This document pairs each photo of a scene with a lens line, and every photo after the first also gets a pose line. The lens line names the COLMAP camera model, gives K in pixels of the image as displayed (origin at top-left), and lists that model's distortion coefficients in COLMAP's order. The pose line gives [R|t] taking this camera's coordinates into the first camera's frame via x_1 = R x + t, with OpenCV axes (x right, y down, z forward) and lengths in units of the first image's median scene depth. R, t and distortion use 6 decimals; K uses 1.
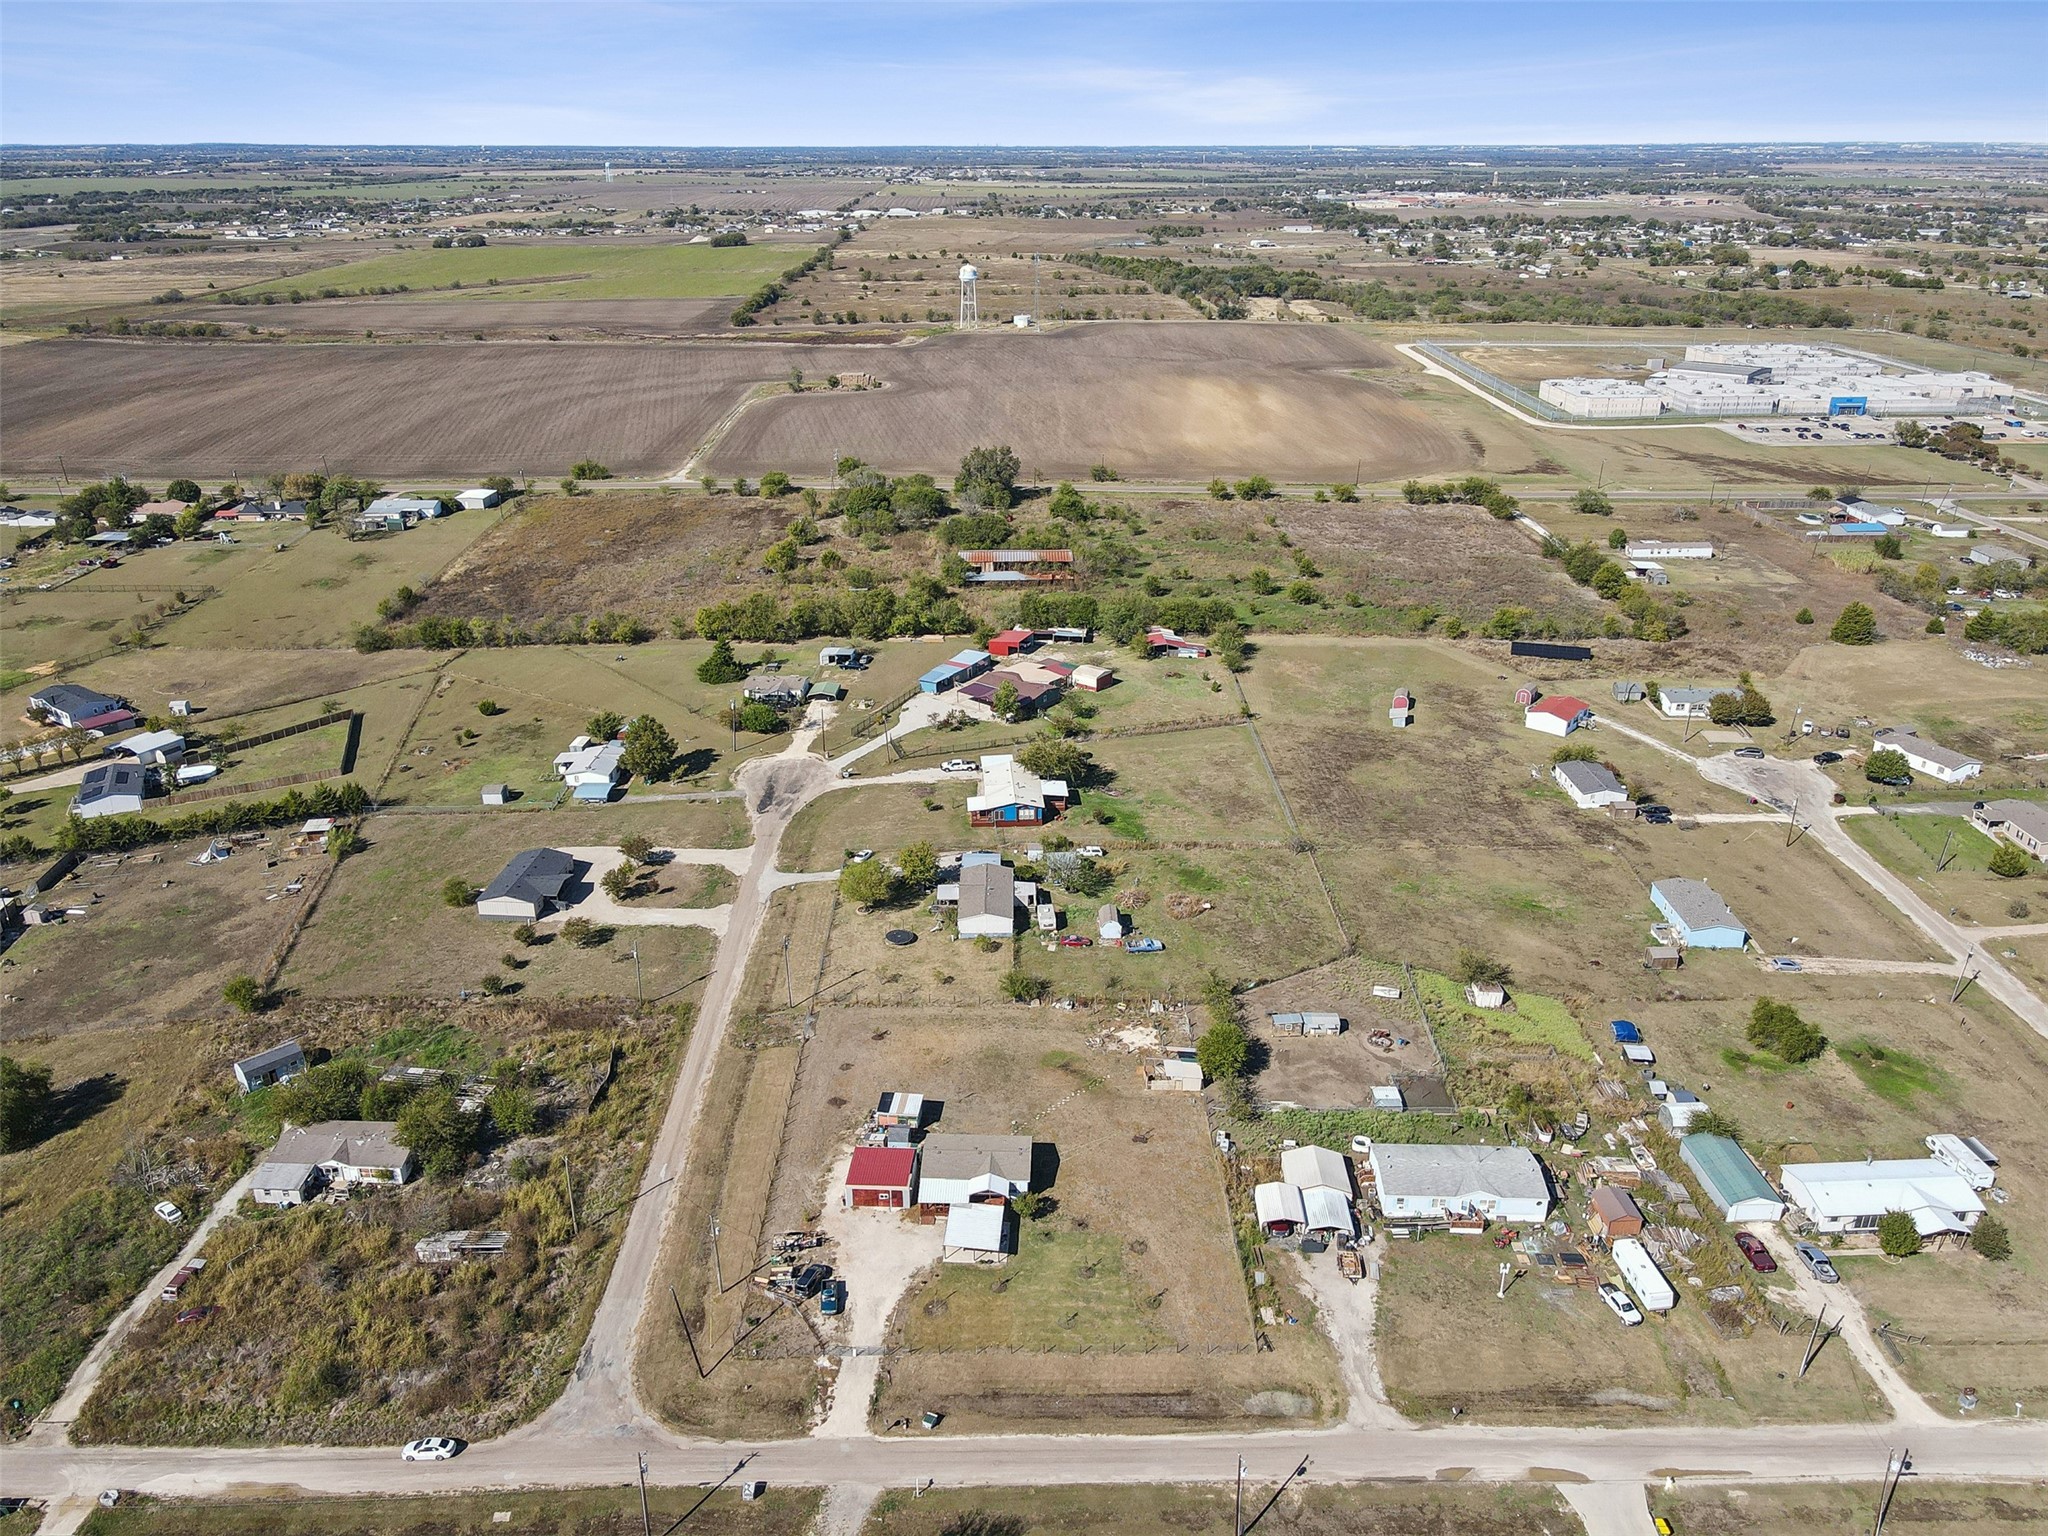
lens RADIAL K [[1511.5, 0, 1032.1], [0, 1511.5, 767.5], [0, 0, 1]] dist [0.000569, 0.027899]
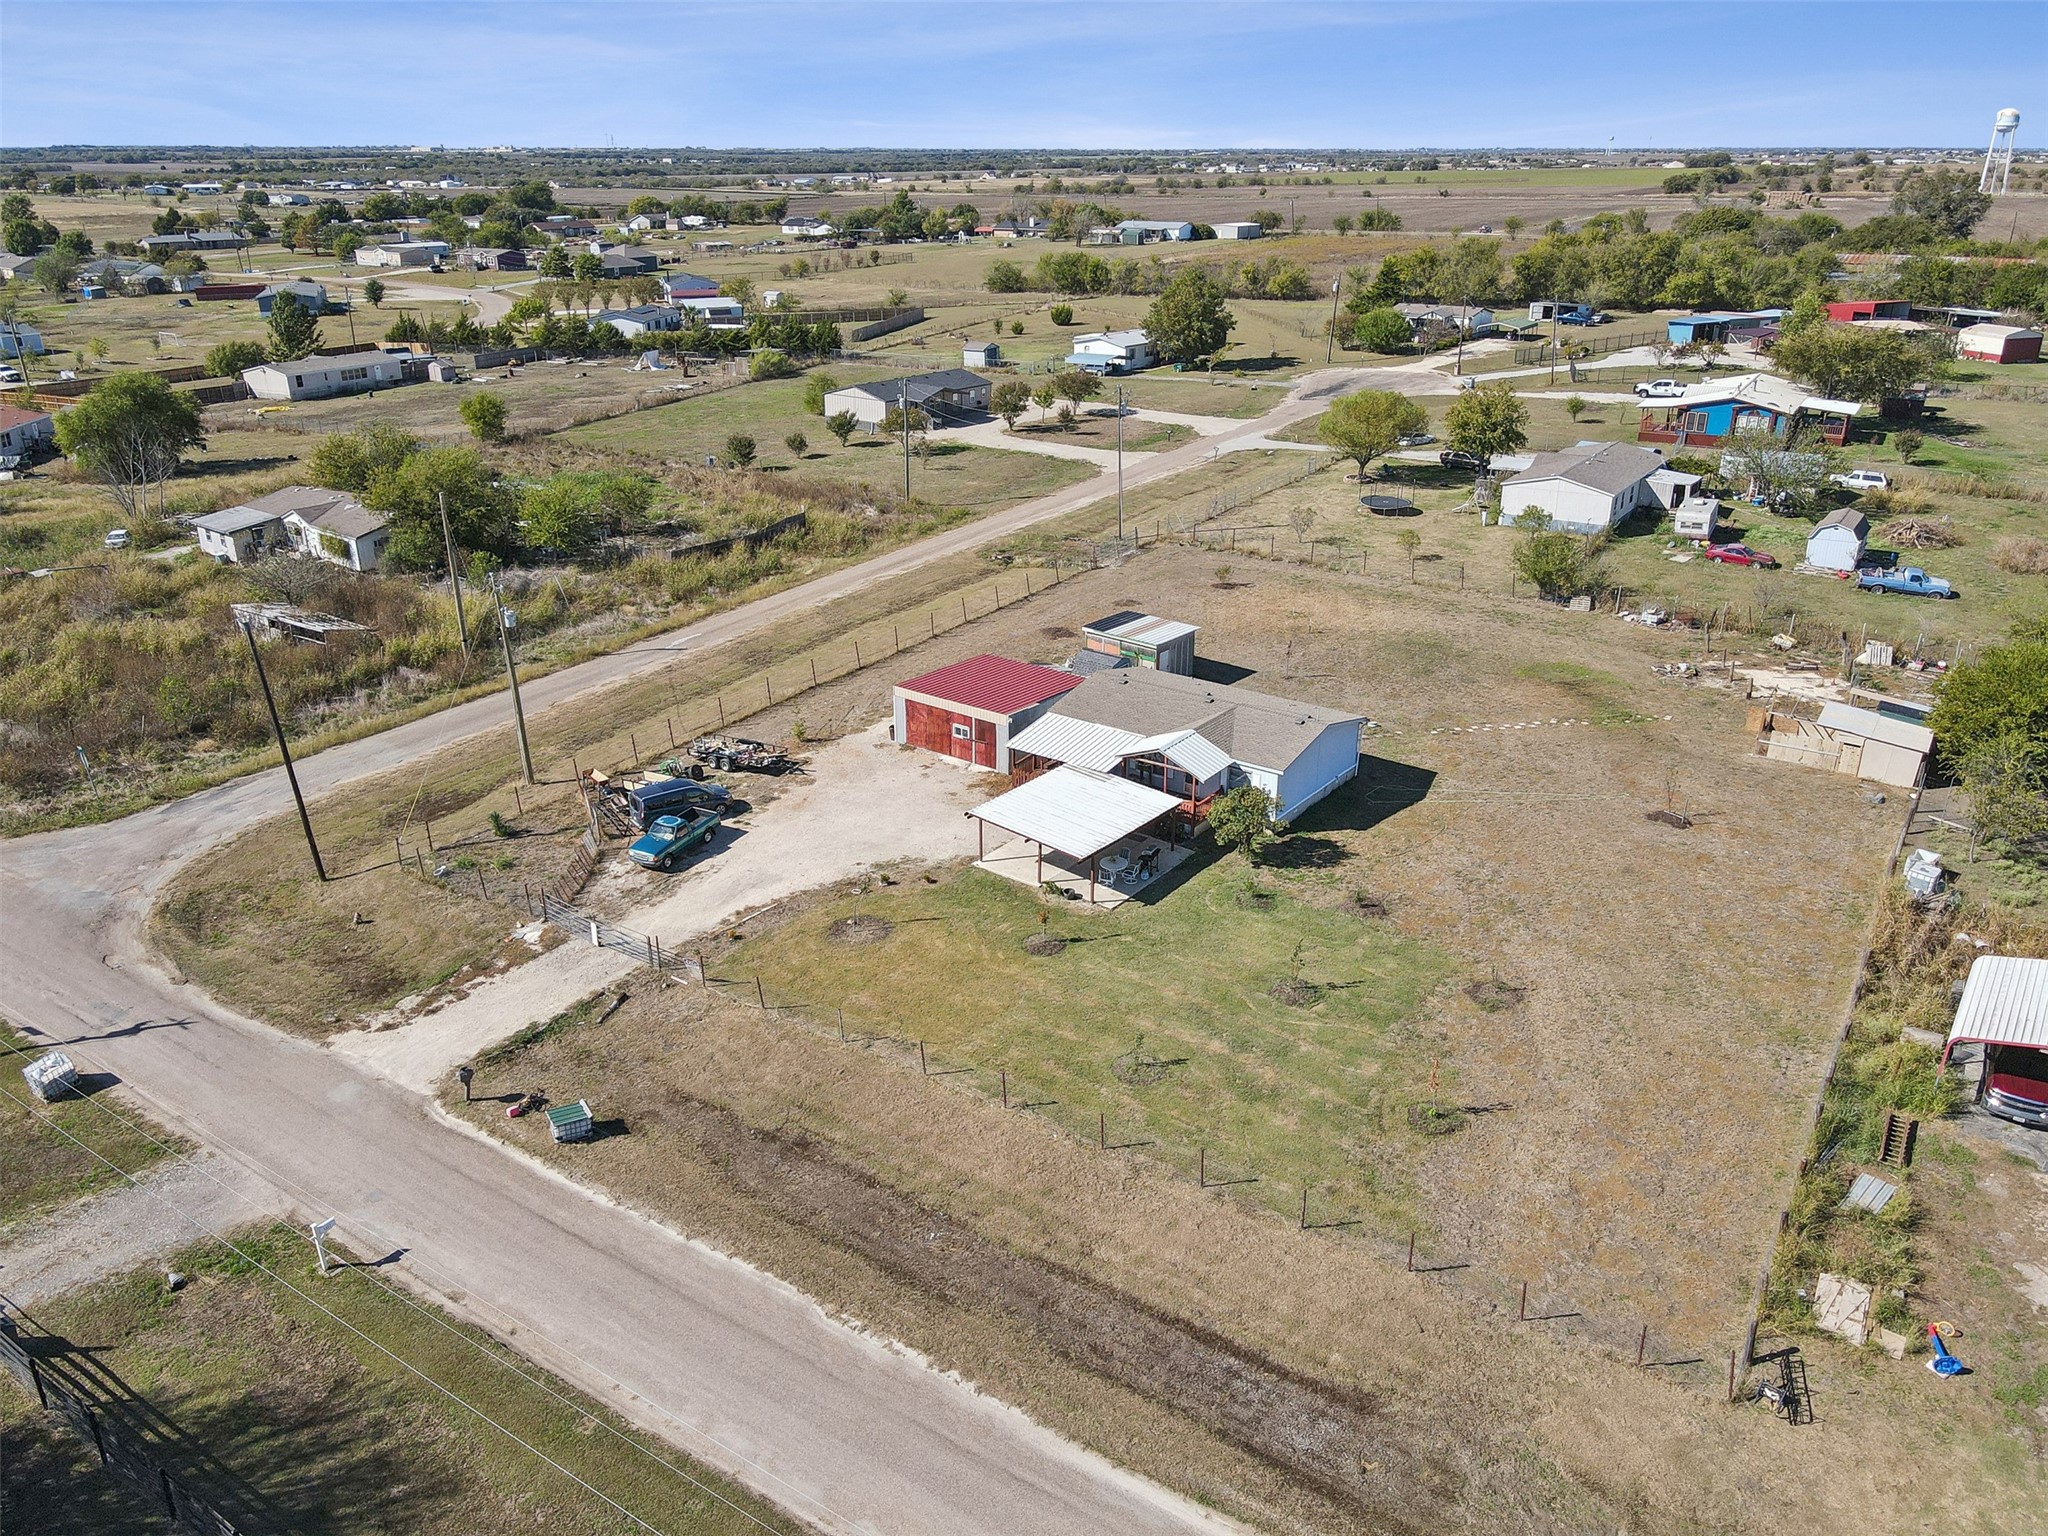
lens RADIAL K [[1523.3, 0, 1012.5], [0, 1523.3, 766.1], [0, 0, 1]] dist [0.002428, 0.005347]
pose [[0.815795, 0.213167, -0.537622, 0.103533], [-0.220789, 0.973979, 0.051153, 0.187846], [0.534537, 0.076971, 0.841633, 0.452746]]
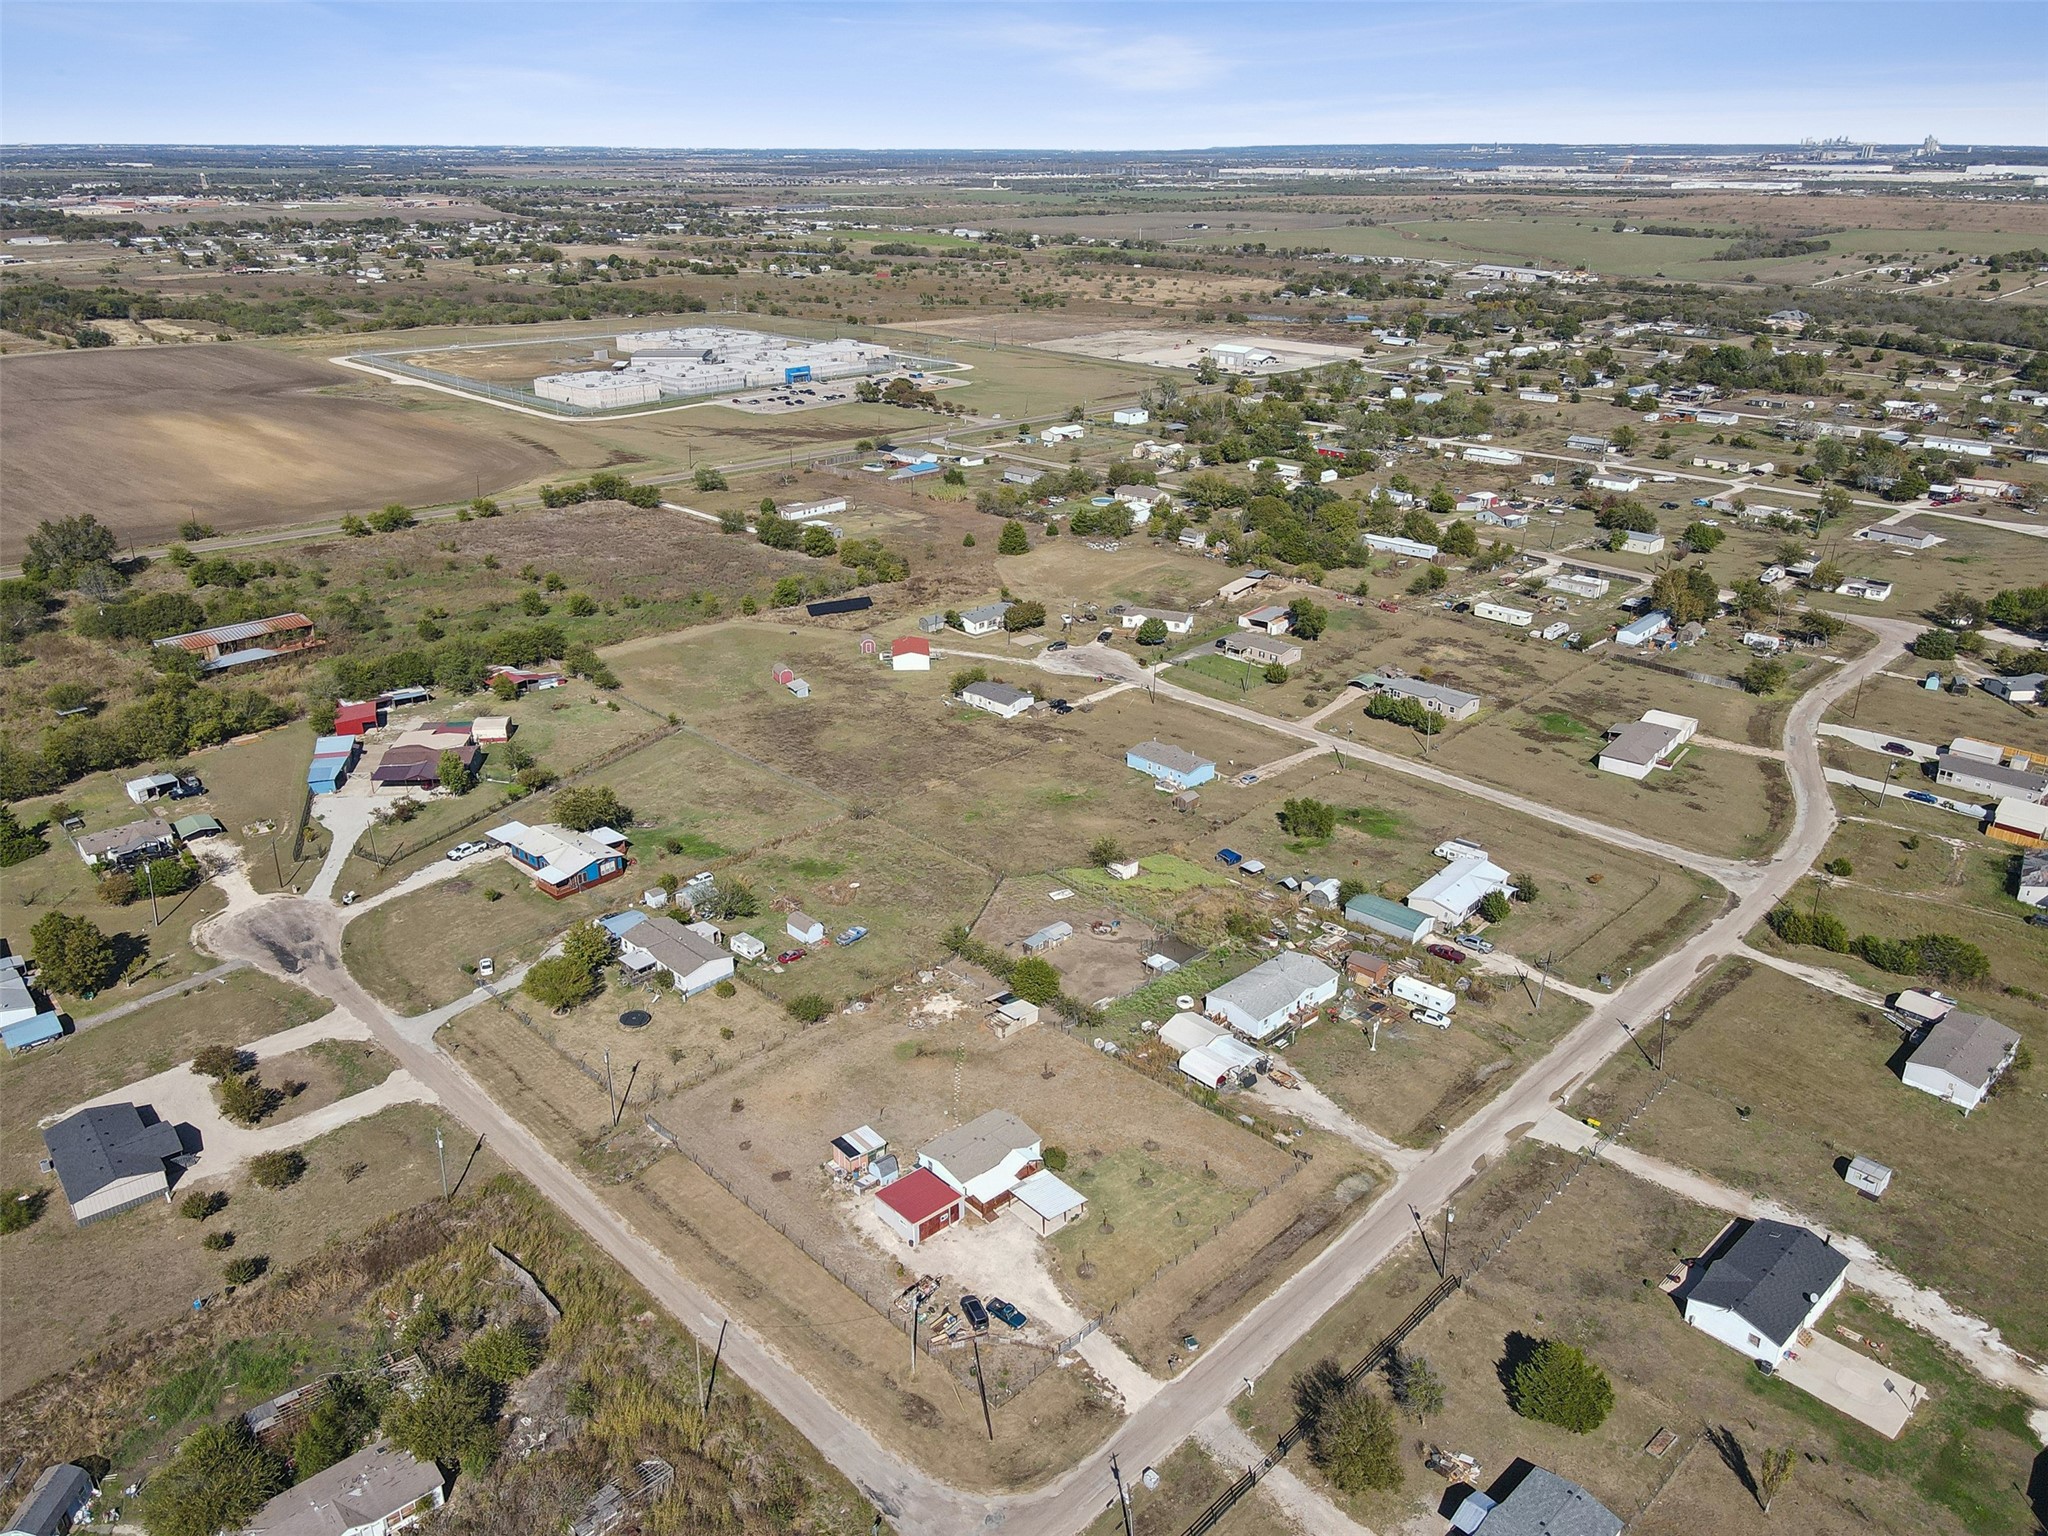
lens RADIAL K [[1491.0, 0, 1024.0], [0, 1491.0, 768.0], [0, 0, 1]] dist [0.002142, 0.026502]
pose [[0.709961, -0.269996, 0.650429, -0.432011], [0.267522, 0.957752, 0.105560, -0.060715], [-0.651450, 0.099060, 0.752197, 0.142829]]
